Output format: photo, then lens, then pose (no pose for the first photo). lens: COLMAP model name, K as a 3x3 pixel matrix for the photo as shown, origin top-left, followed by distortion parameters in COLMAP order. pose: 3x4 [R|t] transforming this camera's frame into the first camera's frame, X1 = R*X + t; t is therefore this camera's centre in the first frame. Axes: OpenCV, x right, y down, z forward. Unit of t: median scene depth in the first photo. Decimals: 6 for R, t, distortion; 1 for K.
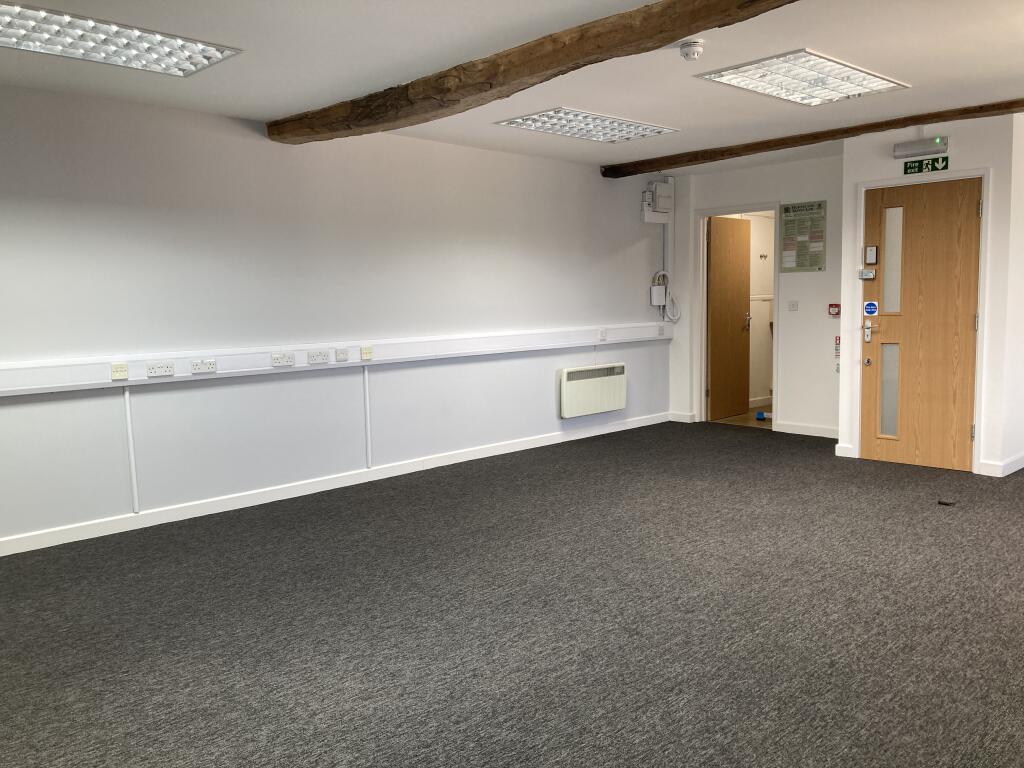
lens RADIAL K [[853.0, 0, 493.6], [0, 853.0, 379.4], [0, 0, 1]] dist [0.026730, -0.008419]
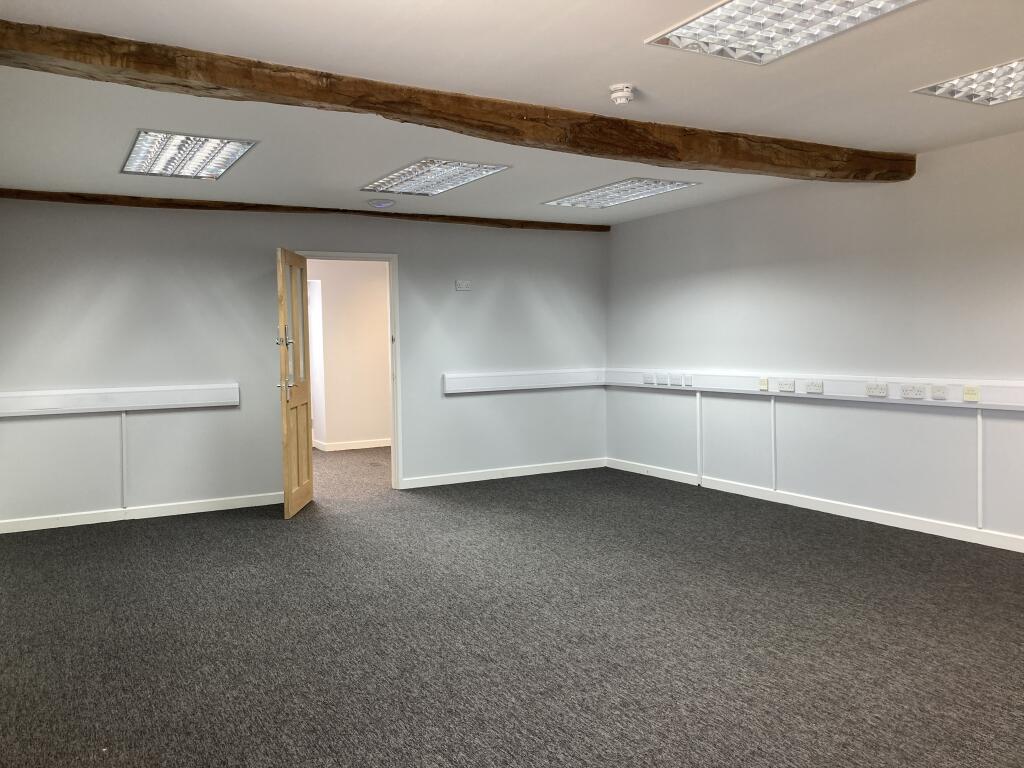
lens RADIAL K [[833.0, 0, 498.7], [0, 833.0, 384.0], [0, 0, 1]] dist [0.030826, -0.004101]
pose [[-0.248860, 0.077532, -0.965431, 1.073801], [-0.071129, 0.992636, 0.098052, -0.122236], [0.965924, 0.093072, -0.241512, 0.992484]]
